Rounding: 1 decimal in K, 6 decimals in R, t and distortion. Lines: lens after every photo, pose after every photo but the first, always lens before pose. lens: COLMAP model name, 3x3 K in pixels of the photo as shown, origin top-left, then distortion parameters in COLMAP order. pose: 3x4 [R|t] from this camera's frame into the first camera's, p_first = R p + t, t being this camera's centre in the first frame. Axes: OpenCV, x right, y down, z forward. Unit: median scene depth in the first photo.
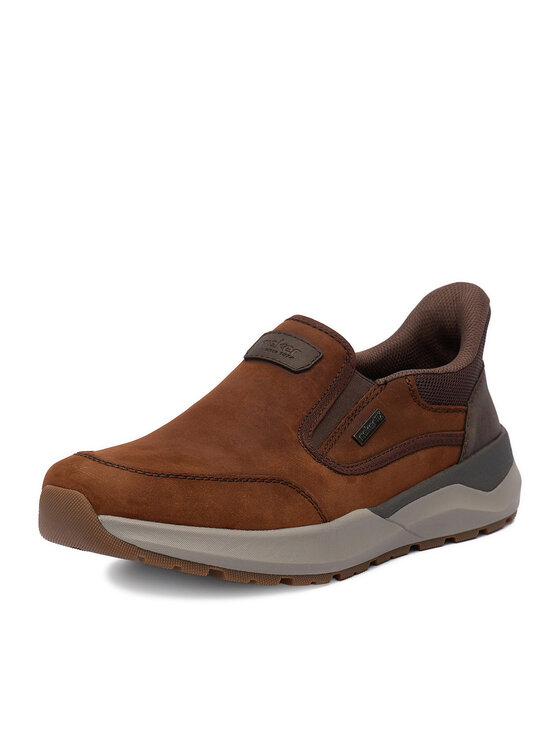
lens RADIAL K [[1589.6, 0, 279.9], [0, 1589.6, 372.8], [0, 0, 1]] dist [-0.057692, 0.000000]
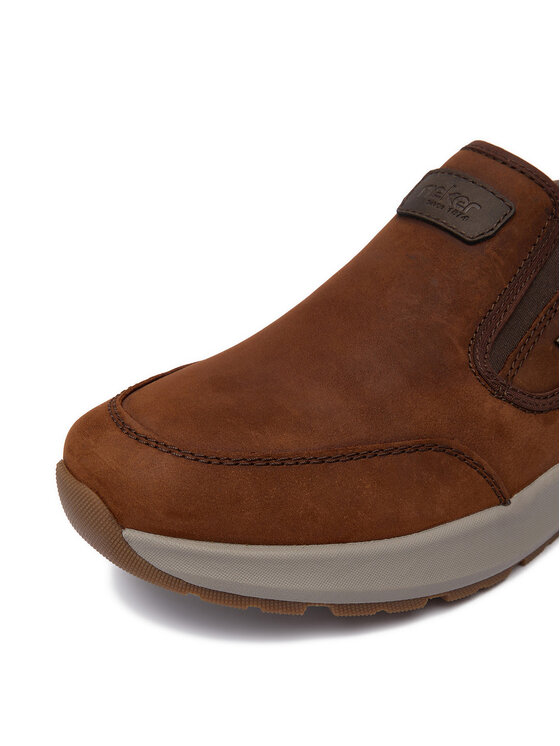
lens RADIAL K [[849.7, 0, 282.1], [0, 849.7, 374.0], [0, 0, 1]] dist [-0.044268, 0.000000]
pose [[0.971311, 0.040314, -0.234372, 0.019006], [0.035898, 0.949379, 0.312075, -0.062127], [0.235089, -0.311535, 0.920695, 0.663752]]
